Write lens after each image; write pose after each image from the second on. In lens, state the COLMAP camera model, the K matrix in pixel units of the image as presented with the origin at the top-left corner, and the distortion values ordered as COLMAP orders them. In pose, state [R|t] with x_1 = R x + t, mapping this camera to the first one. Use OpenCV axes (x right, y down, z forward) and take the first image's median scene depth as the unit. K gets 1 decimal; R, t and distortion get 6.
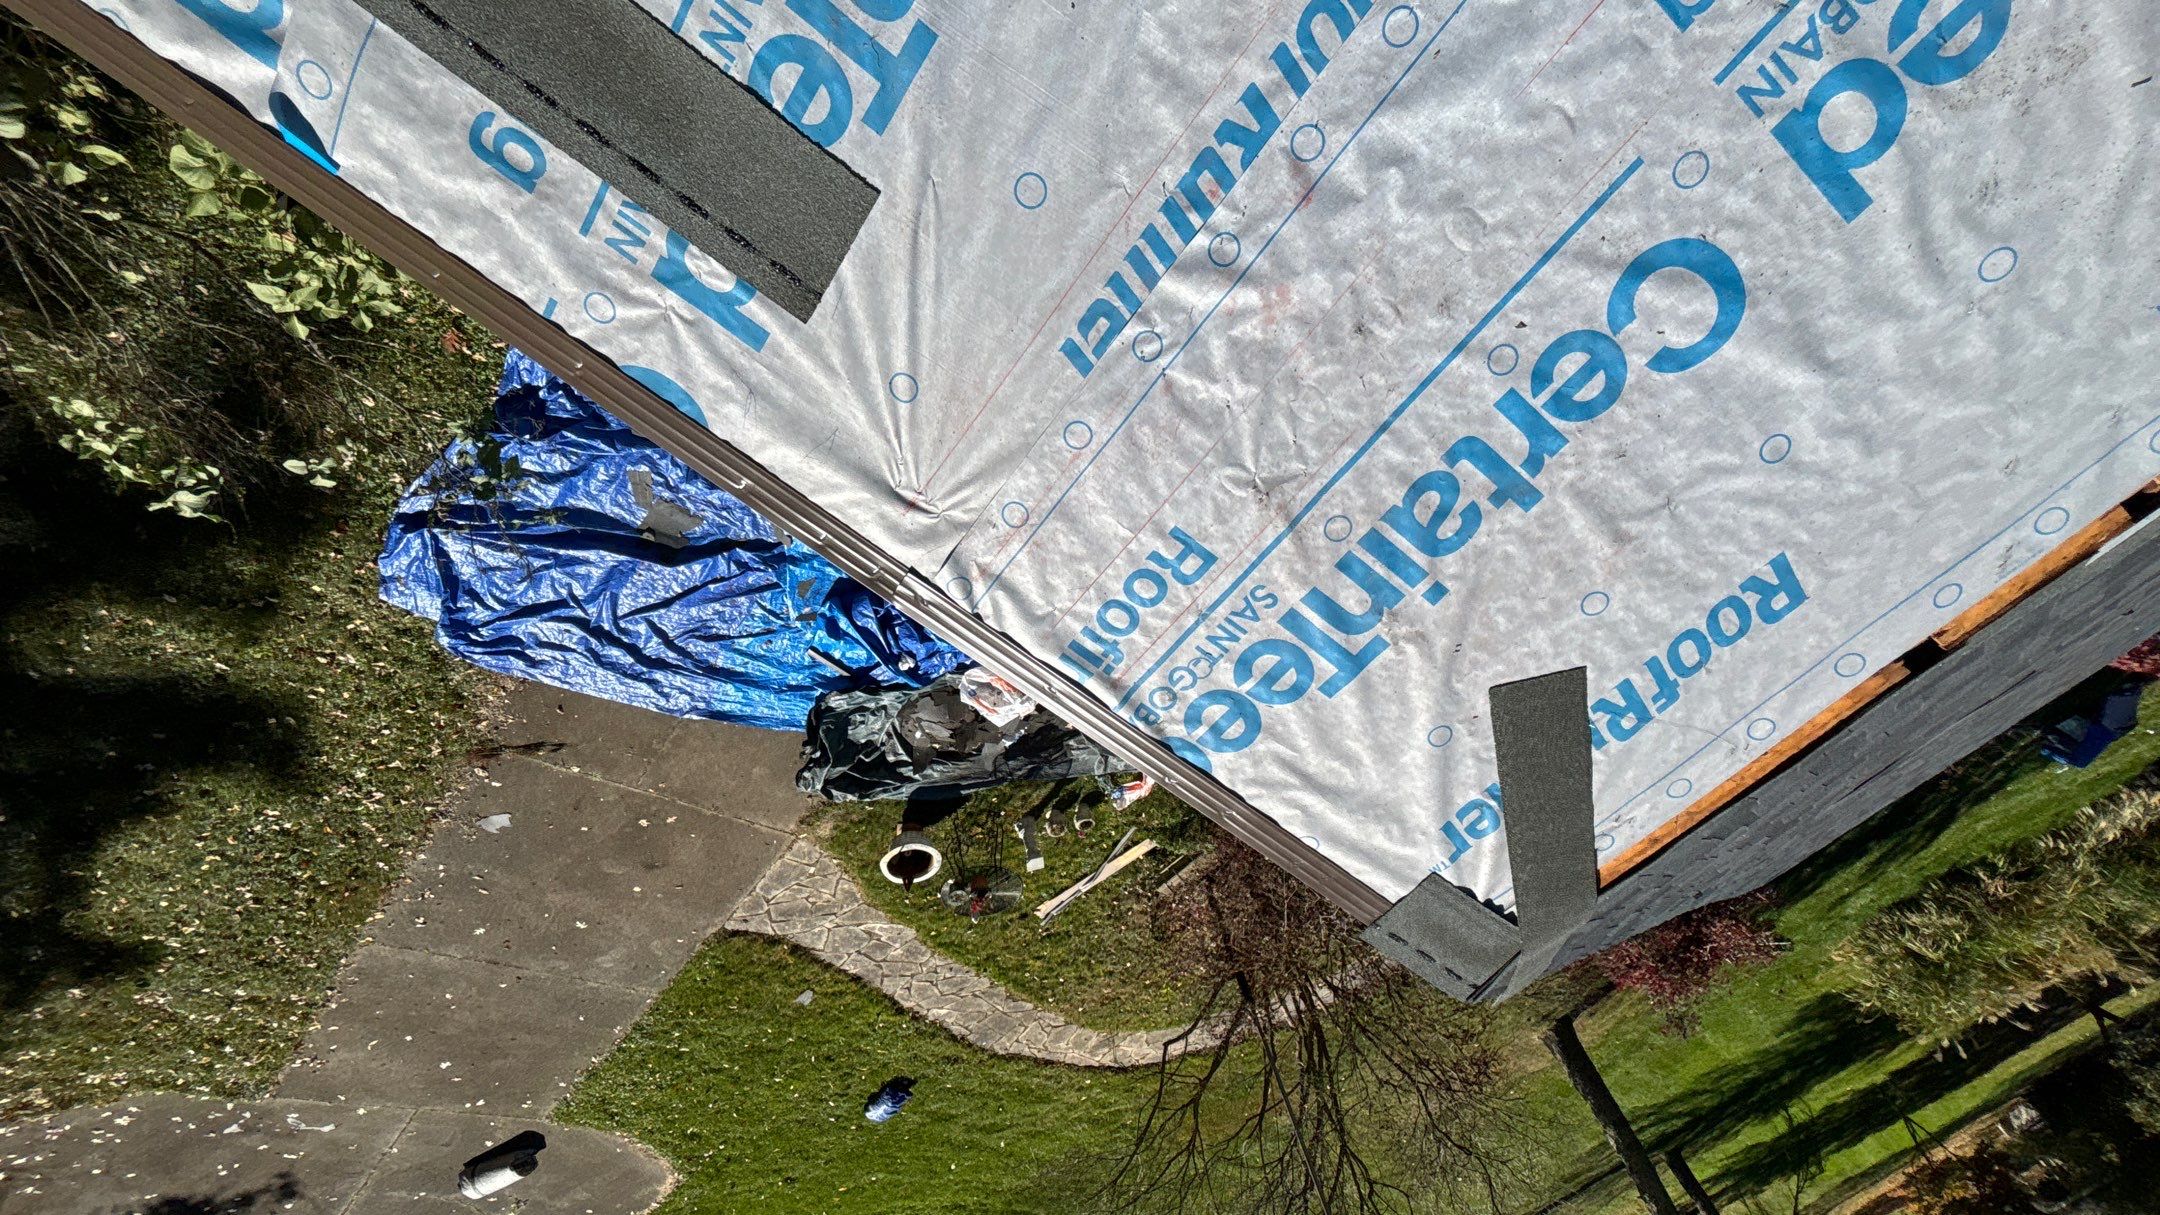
lens RADIAL K [[1047.4, 0, 1080.0], [0, 1047.4, 607.5], [0, 0, 1]] dist [0.000402, 0.000326]
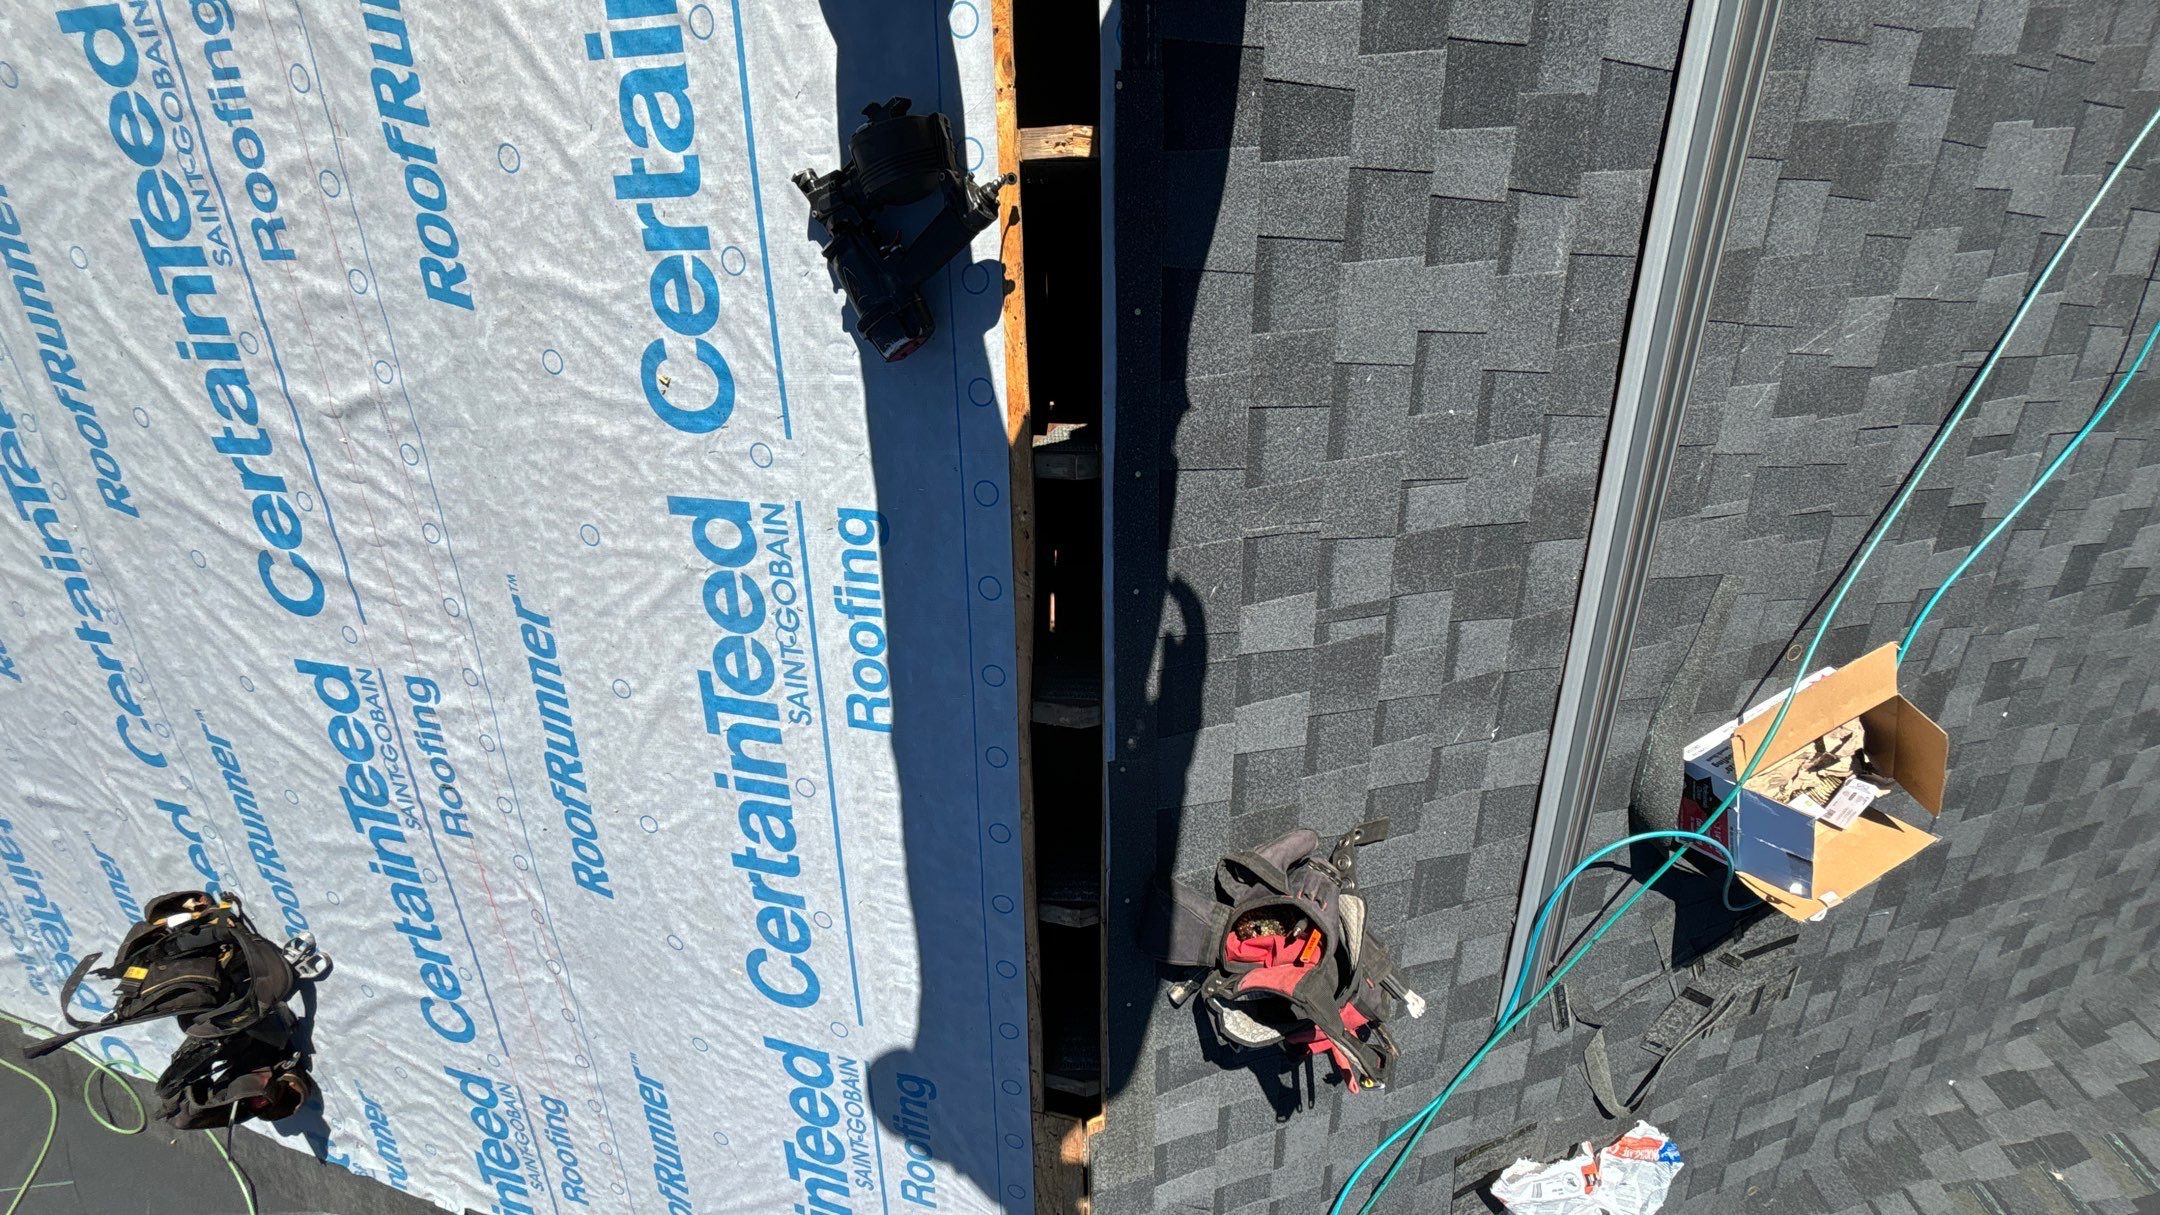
lens RADIAL K [[1047.4, 0, 1080.0], [0, 1047.4, 607.5], [0, 0, 1]] dist [0.000402, 0.000326]
pose [[-0.692275, 0.463556, 0.553057, -0.372004], [-0.721480, -0.460423, -0.517182, -0.108634], [0.014897, -0.757051, 0.653186, -0.030999]]
